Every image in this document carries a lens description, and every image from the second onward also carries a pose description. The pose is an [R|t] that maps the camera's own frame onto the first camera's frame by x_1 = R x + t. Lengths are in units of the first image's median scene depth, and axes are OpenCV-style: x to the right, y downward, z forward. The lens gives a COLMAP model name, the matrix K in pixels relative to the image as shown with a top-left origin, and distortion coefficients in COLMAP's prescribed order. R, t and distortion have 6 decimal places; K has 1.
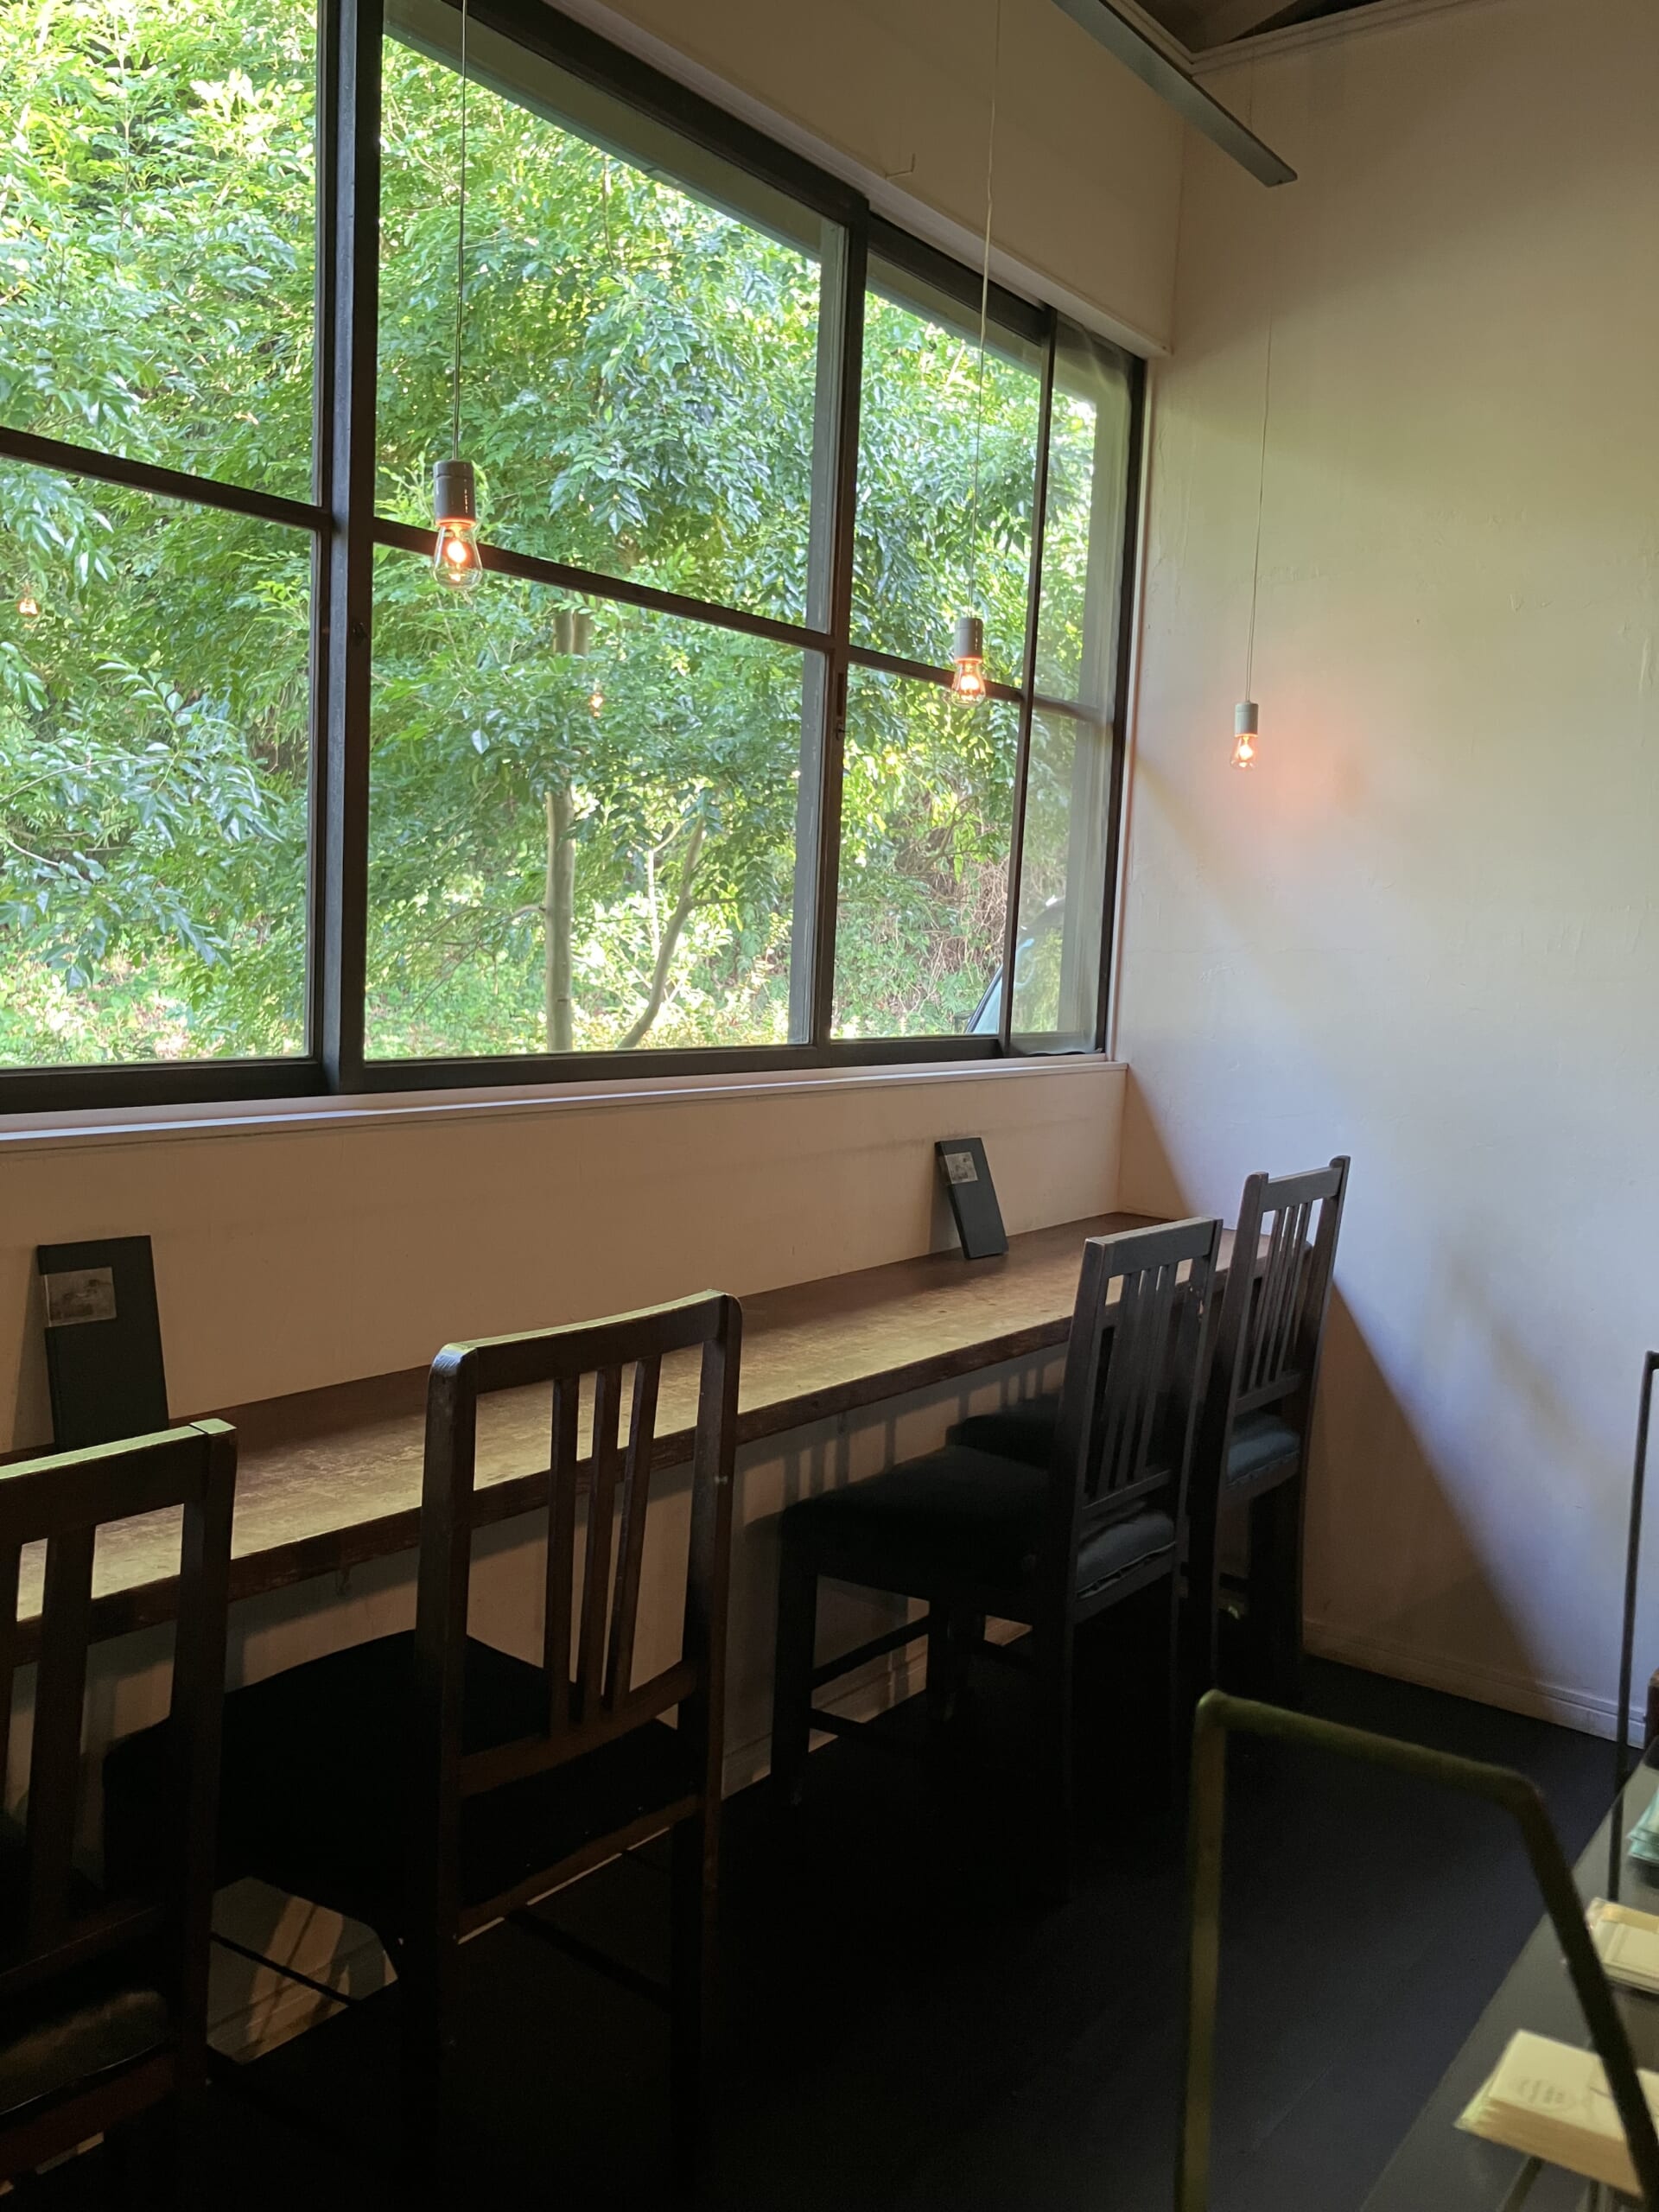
lens RADIAL K [[1806.2, 0, 831.3], [0, 1806.2, 1105.8], [0, 0, 1]] dist [-0.001459, -0.000475]
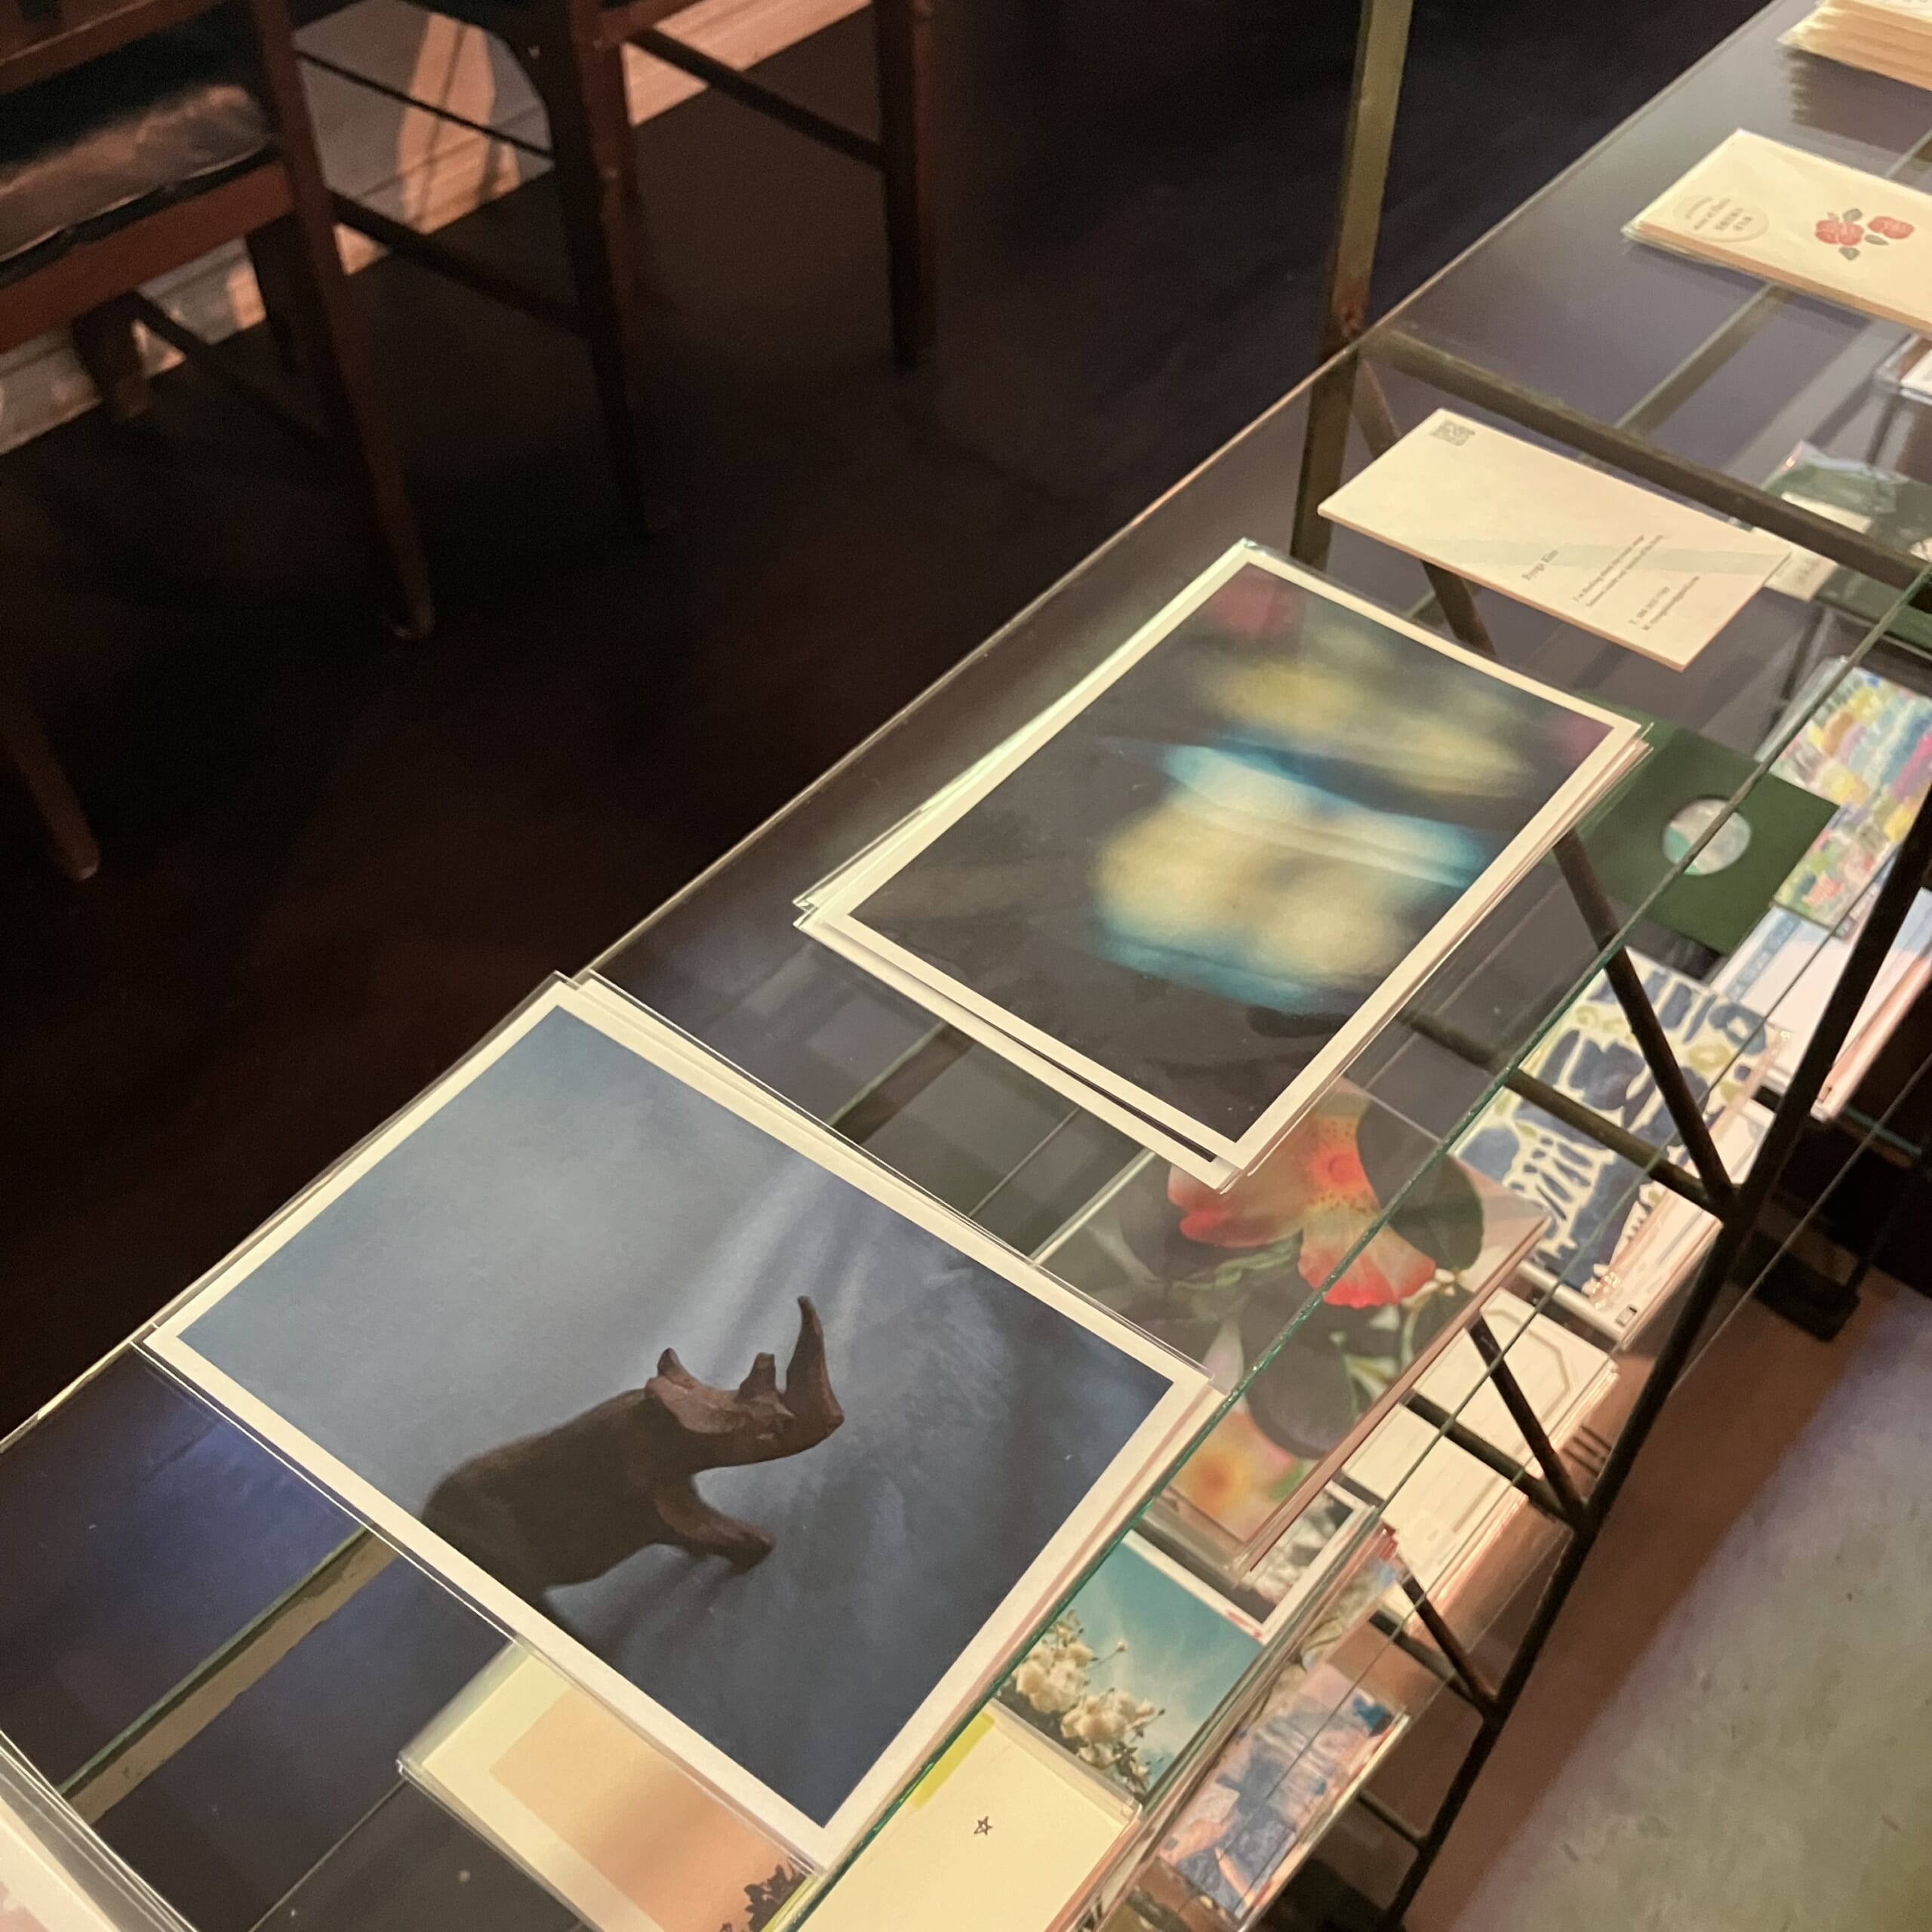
lens RADIAL K [[2124.9, 0, 965.7], [0, 2124.9, 967.6], [0, 0, 1]] dist [0.011477, 0.000000]
pose [[0.999305, 0.024027, -0.028492, -0.053246], [0.003981, 0.691277, 0.722579, 0.089252], [0.037057, -0.722190, 0.690701, 0.149797]]
